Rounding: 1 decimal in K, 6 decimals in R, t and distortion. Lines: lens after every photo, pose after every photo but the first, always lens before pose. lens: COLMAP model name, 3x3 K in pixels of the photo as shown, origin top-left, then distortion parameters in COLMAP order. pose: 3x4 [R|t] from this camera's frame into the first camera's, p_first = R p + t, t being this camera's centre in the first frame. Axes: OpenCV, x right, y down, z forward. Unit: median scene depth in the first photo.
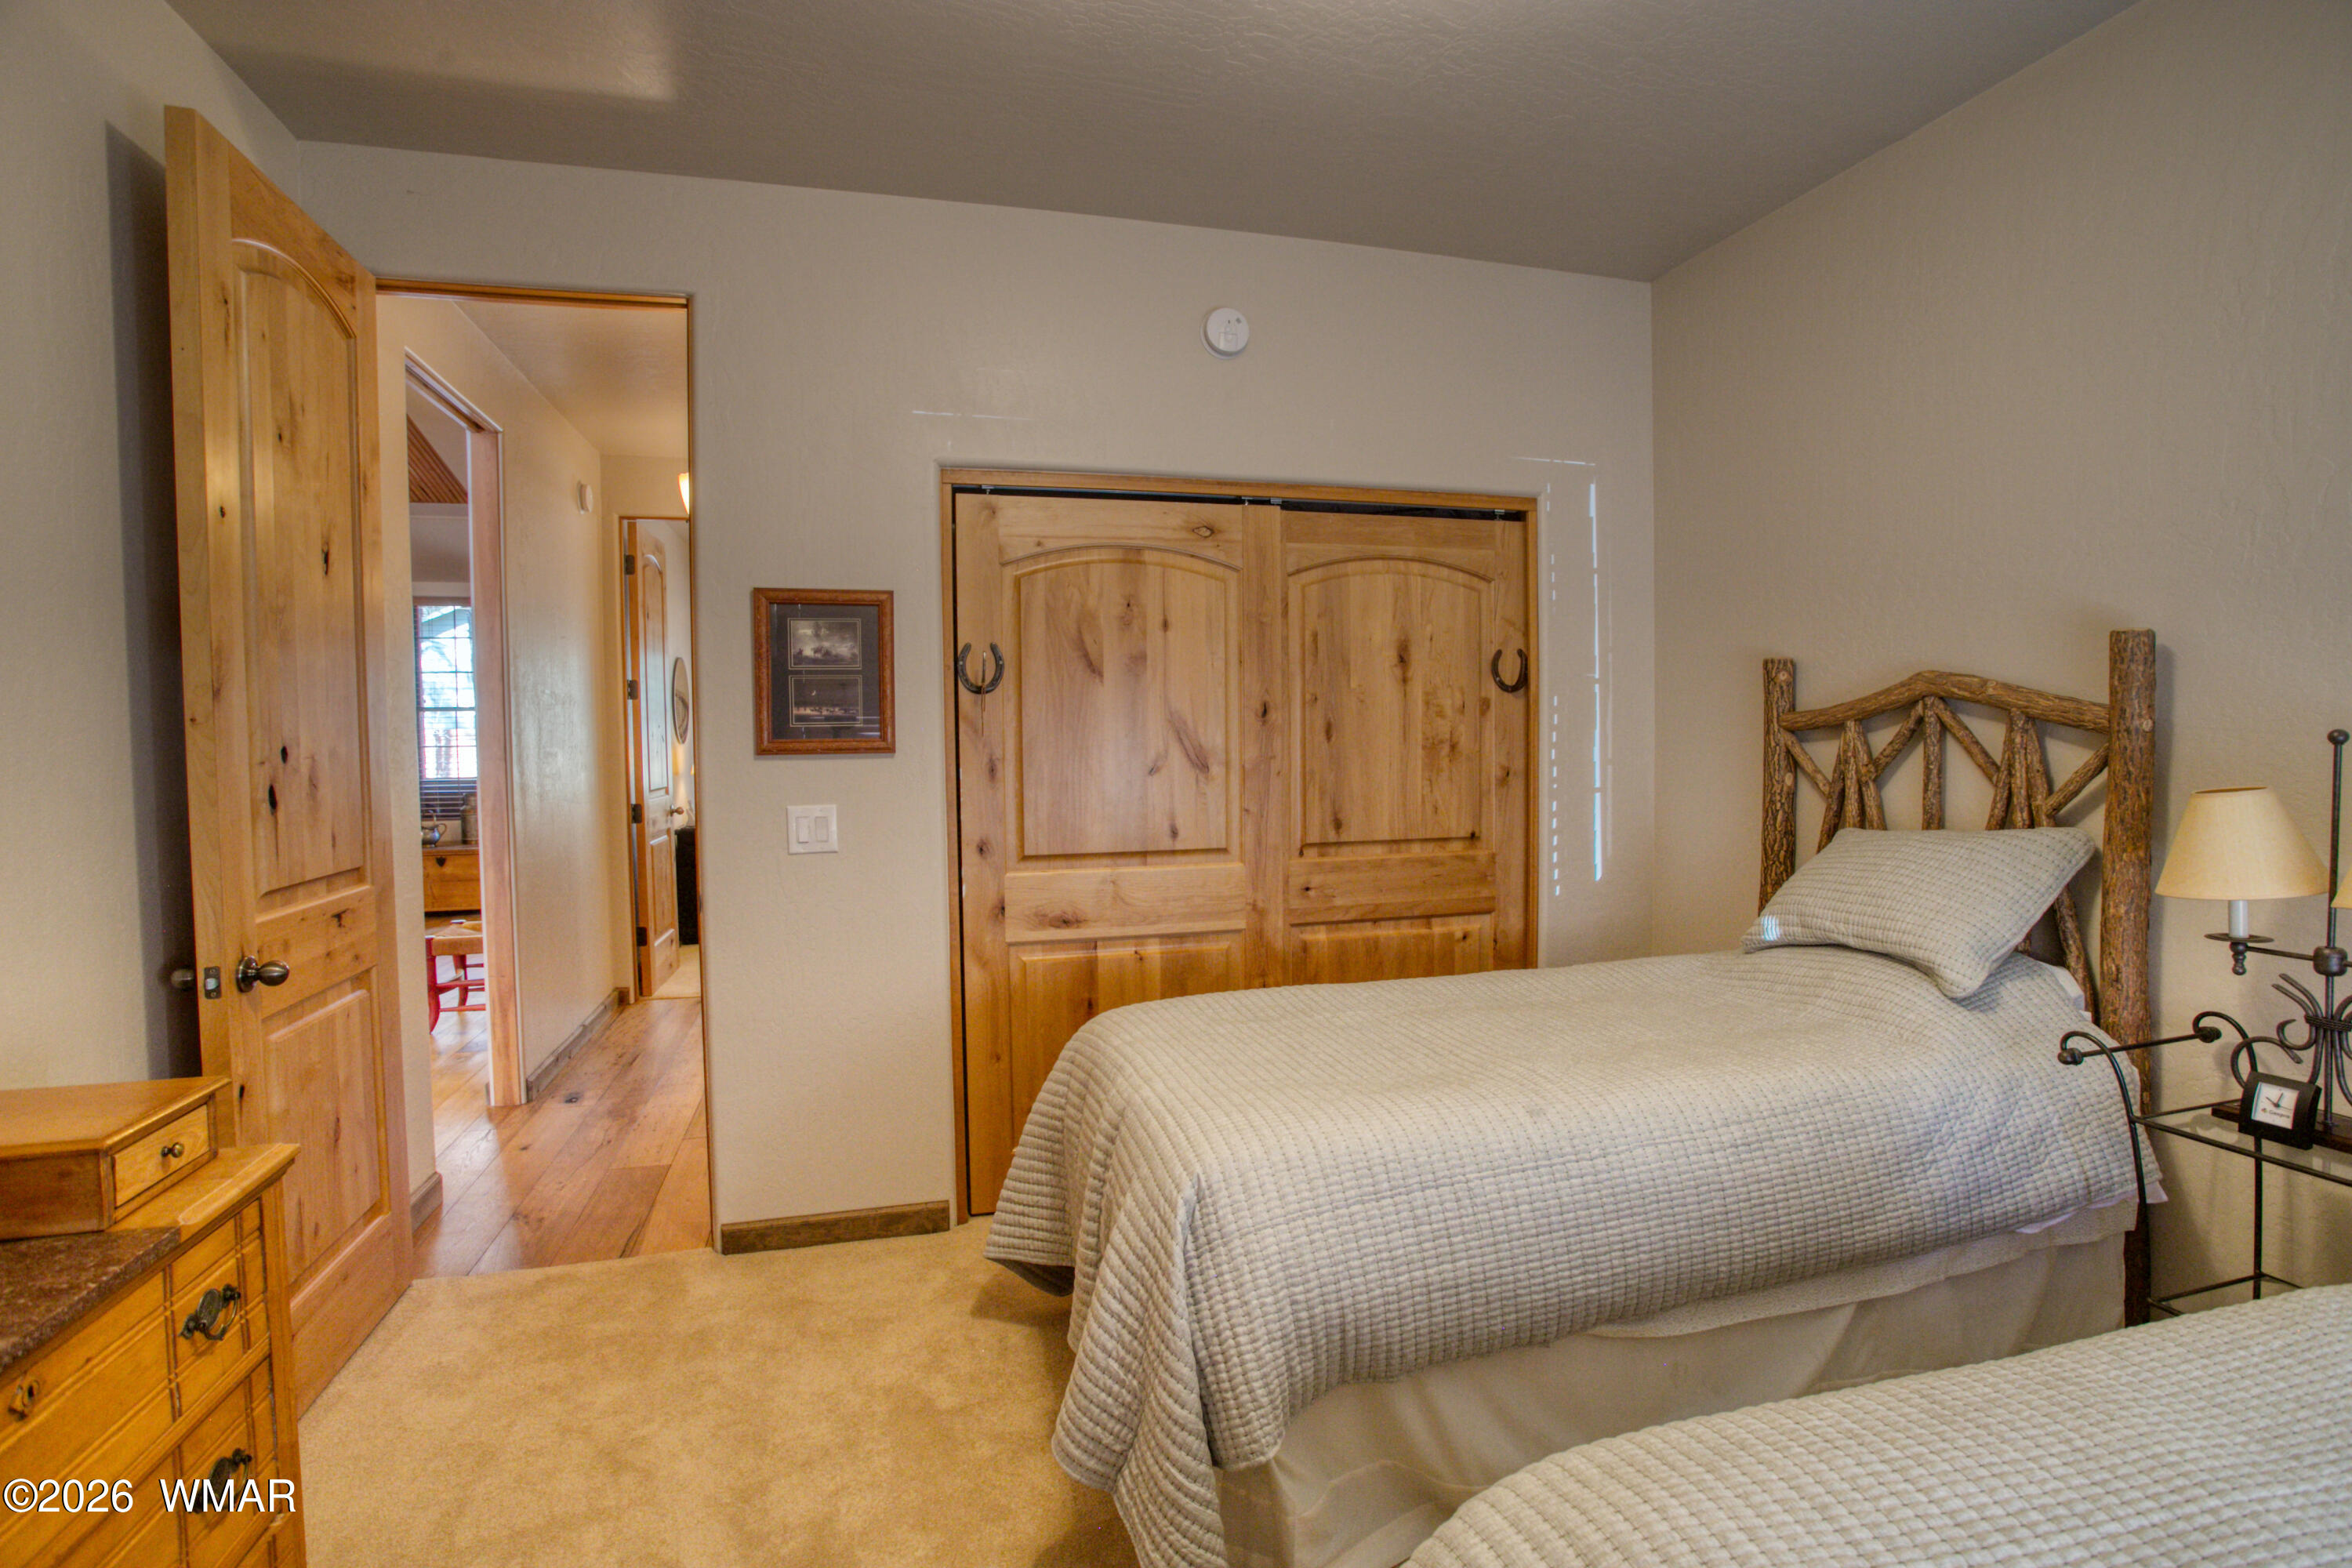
lens RADIAL K [[1149.5, 0, 1180.4], [0, 1149.5, 778.3], [0, 0, 1]] dist [-0.079610, 0.038304]
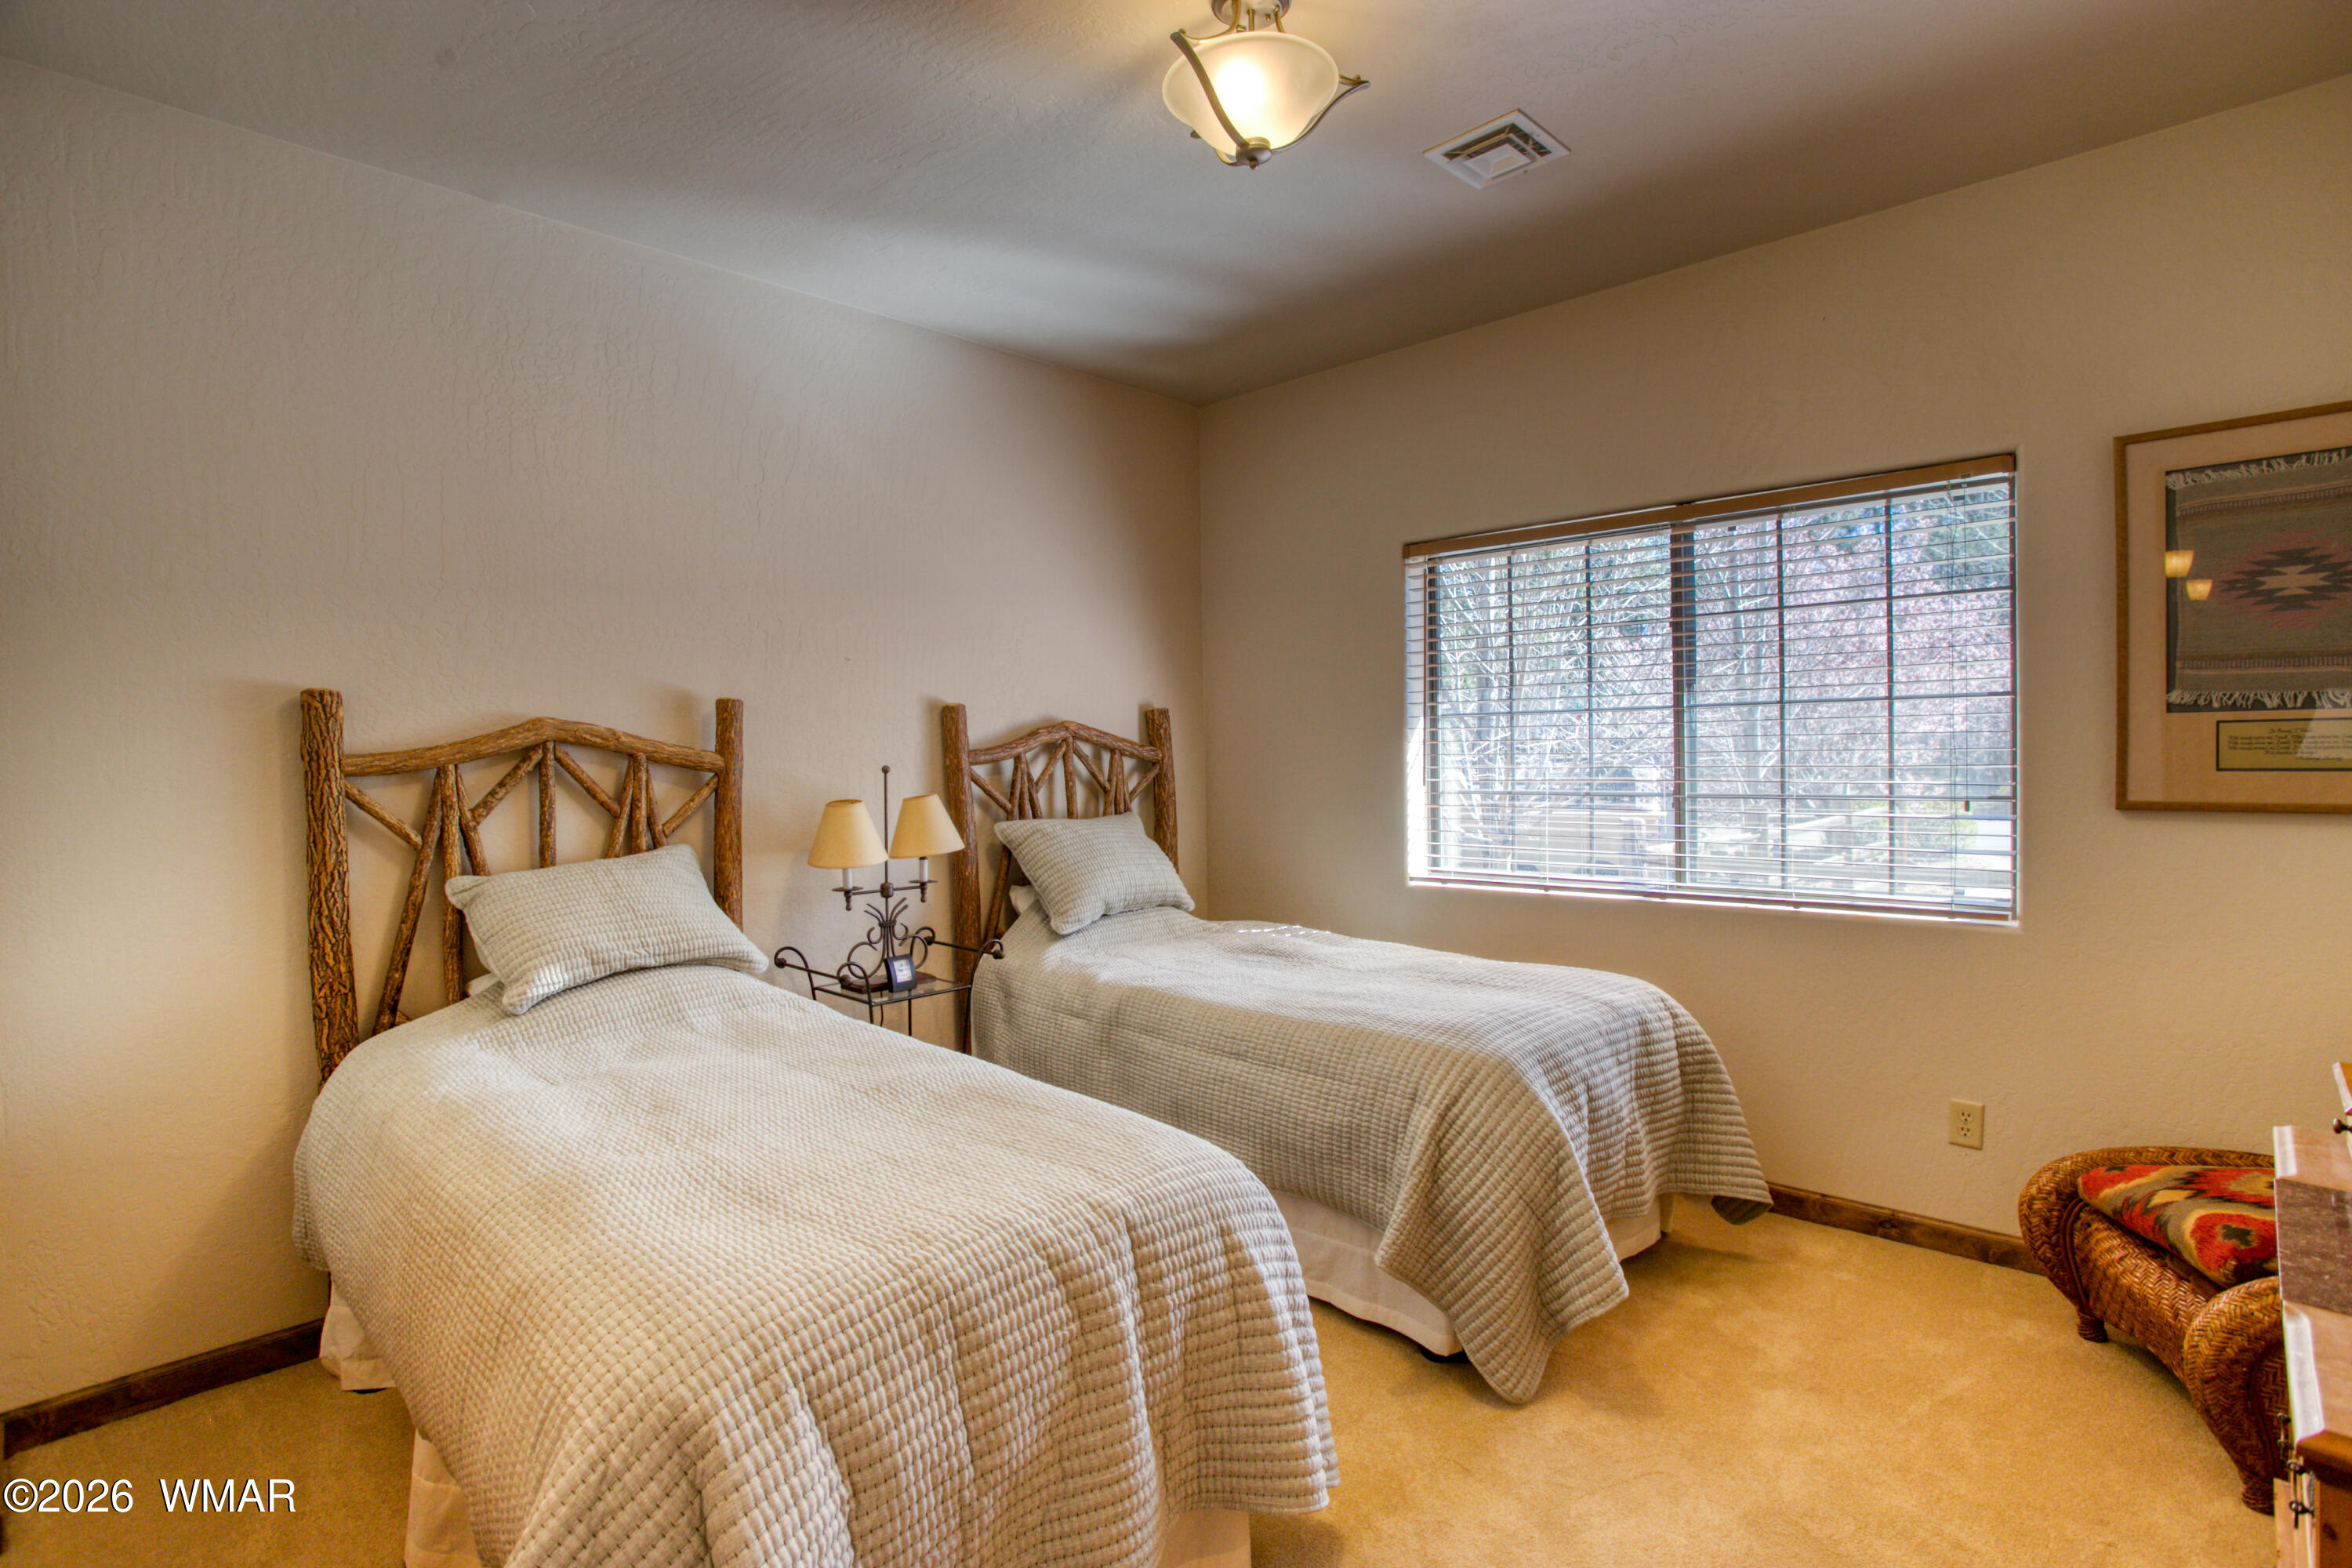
lens RADIAL K [[1149.5, 0, 1180.4], [0, 1149.5, 778.3], [0, 0, 1]] dist [-0.079610, 0.038304]
pose [[-0.506484, 0.007293, 0.862218, -0.632065], [0.063020, 0.997603, 0.028581, -0.033005], [-0.859943, 0.068813, -0.505730, 1.120289]]
